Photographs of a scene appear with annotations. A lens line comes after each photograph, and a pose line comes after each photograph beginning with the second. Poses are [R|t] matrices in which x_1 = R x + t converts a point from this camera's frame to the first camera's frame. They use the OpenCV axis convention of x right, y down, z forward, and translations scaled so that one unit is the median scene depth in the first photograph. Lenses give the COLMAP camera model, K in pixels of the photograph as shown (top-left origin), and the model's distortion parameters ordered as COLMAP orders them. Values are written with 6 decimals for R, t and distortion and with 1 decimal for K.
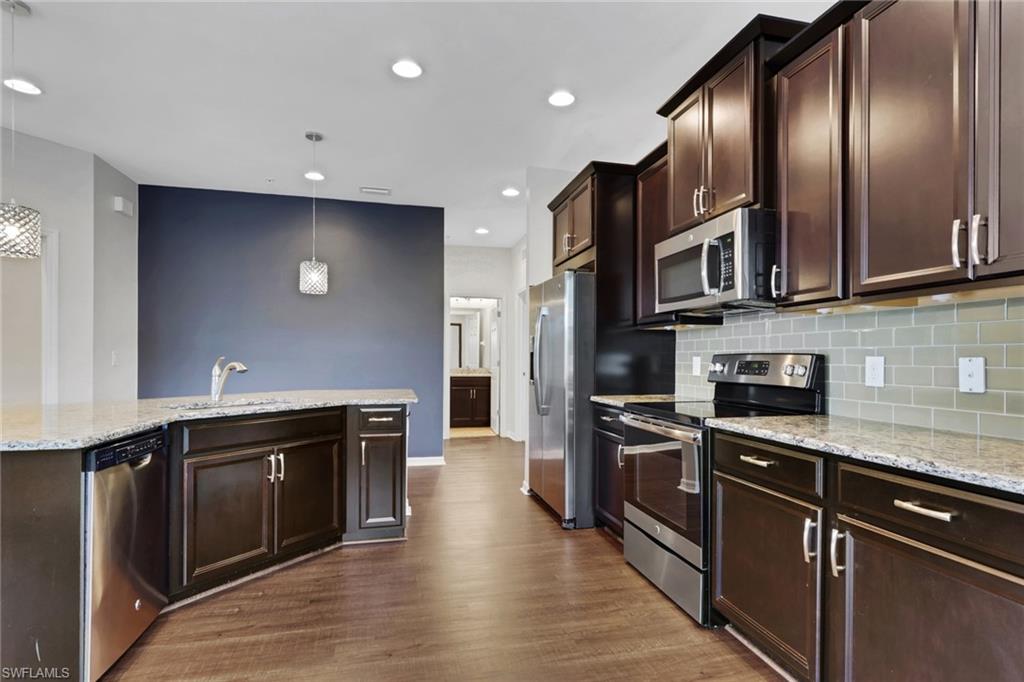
lens RADIAL K [[496.7, 0, 531.8], [0, 496.7, 358.4], [0, 0, 1]] dist [-0.040359, 0.000074]
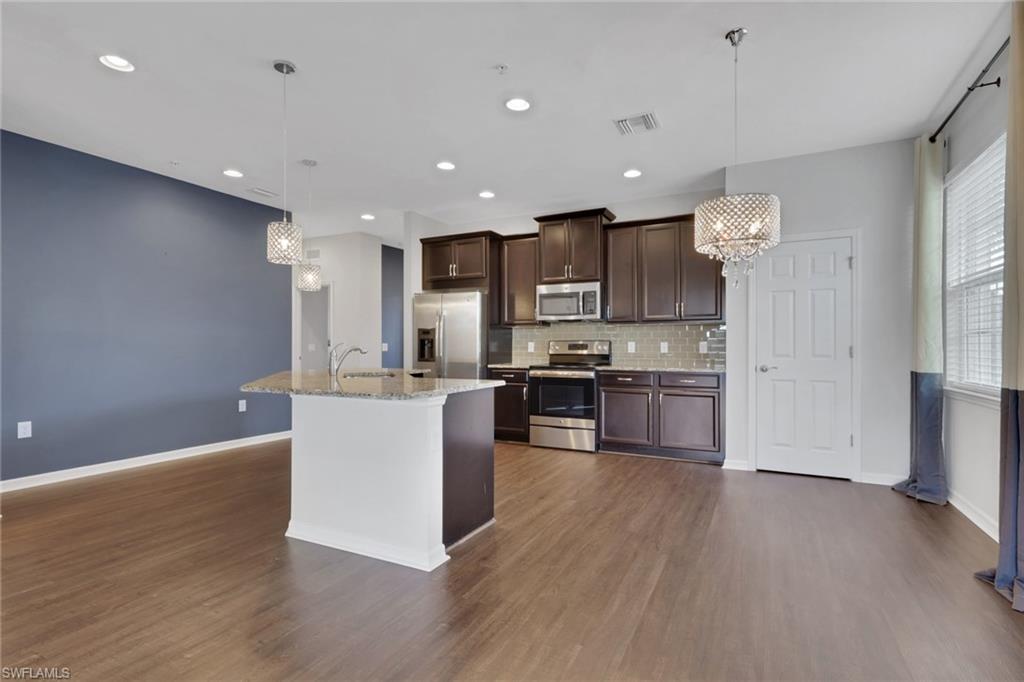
lens RADIAL K [[496.7, 0, 513.1], [0, 496.7, 343.8], [0, 0, 1]] dist [-0.001938, -0.000675]
pose [[0.676307, -0.002358, 0.736616, -1.379447], [0.003679, 0.999993, -0.000177, 0.003941], [-0.736611, 0.002830, 0.676311, -0.299840]]
